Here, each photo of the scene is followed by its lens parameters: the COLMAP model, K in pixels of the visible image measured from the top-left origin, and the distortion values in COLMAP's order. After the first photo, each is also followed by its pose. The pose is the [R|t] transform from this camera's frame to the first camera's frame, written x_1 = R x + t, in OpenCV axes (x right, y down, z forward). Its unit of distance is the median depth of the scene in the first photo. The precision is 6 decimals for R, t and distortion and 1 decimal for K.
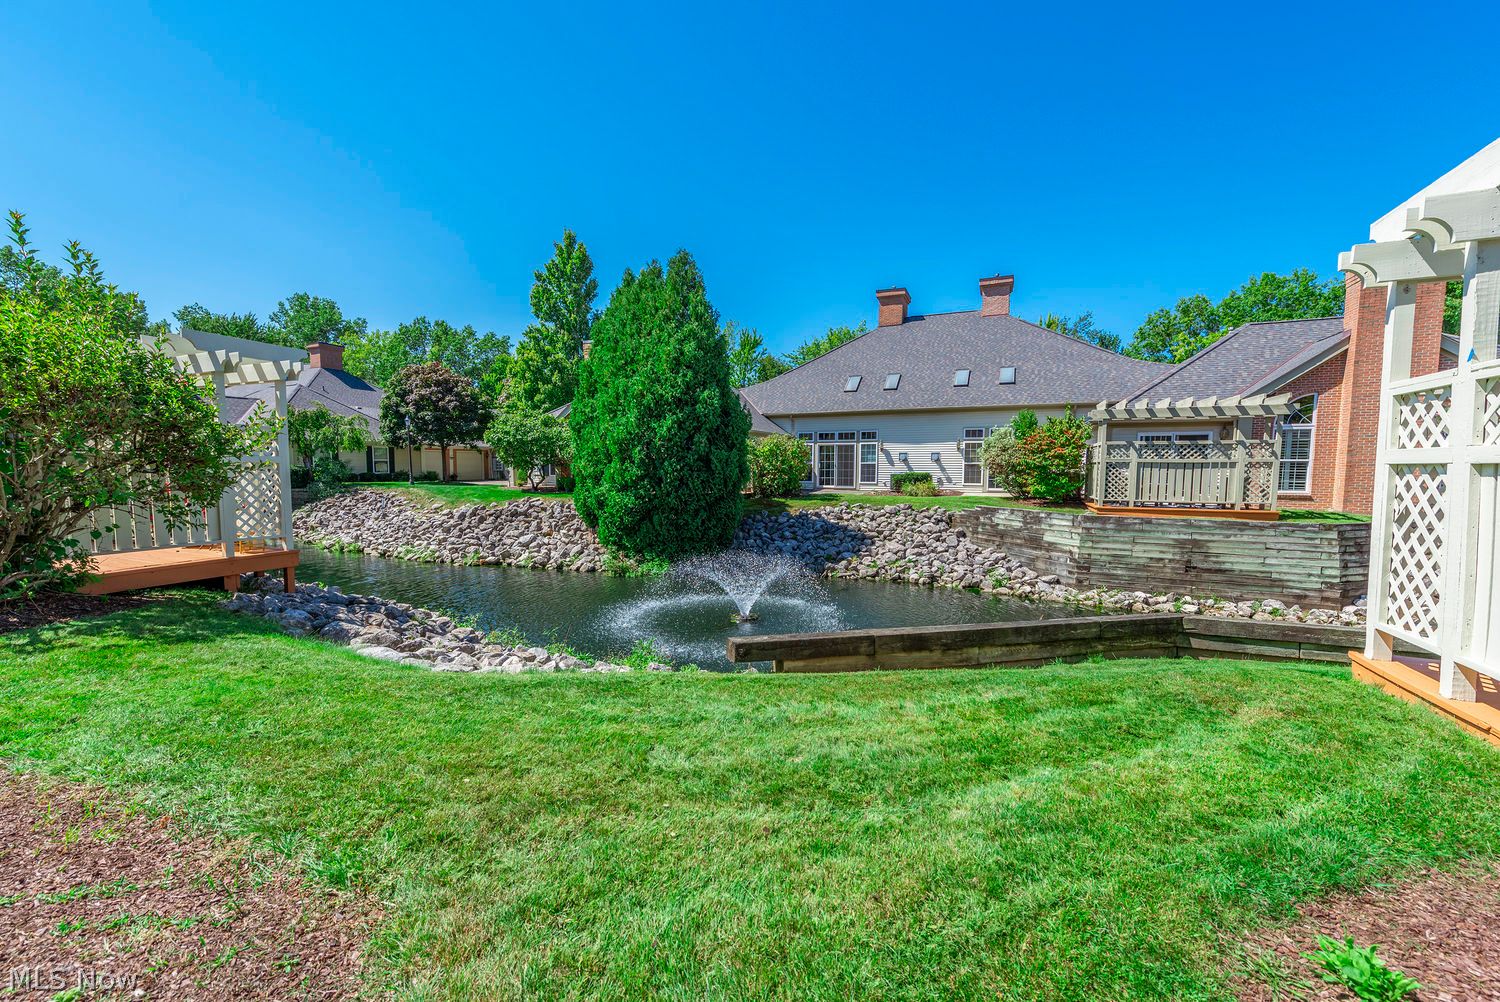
lens RADIAL K [[588.9, 0, 749.2], [0, 588.9, 508.5], [0, 0, 1]] dist [0.009428, -0.000484]
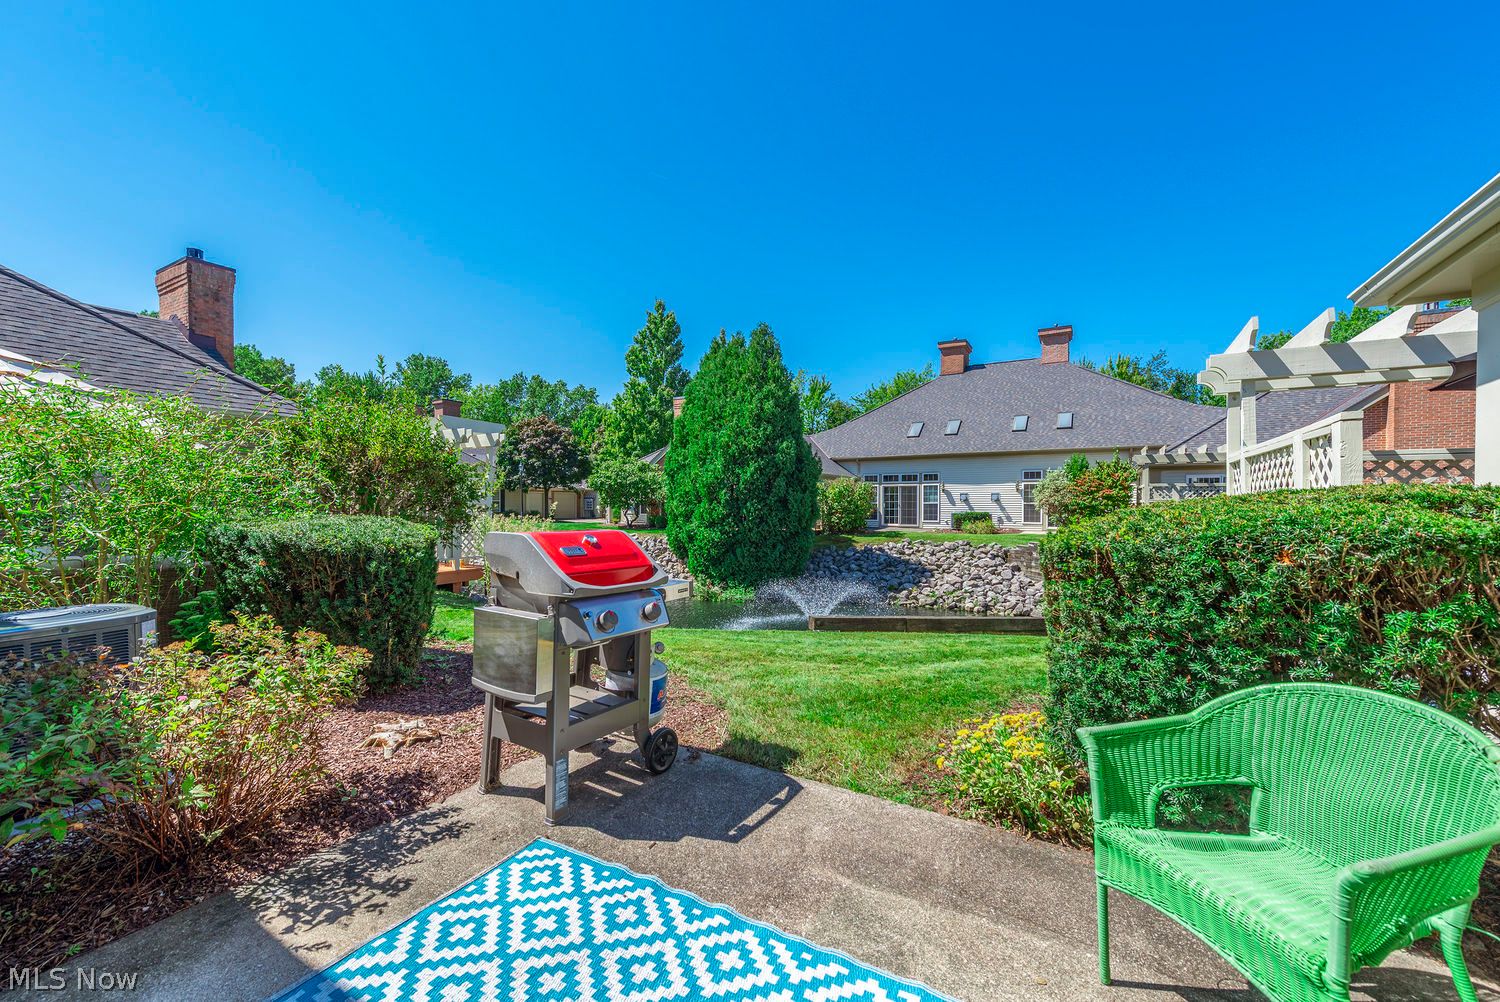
lens RADIAL K [[588.9, 0, 749.2], [0, 588.9, 508.5], [0, 0, 1]] dist [0.009428, -0.000484]
pose [[0.993365, 0.000534, -0.115001, -0.003956], [-0.008233, 0.997754, -0.066477, 0.010267], [0.114707, 0.066983, 0.991139, -0.149880]]
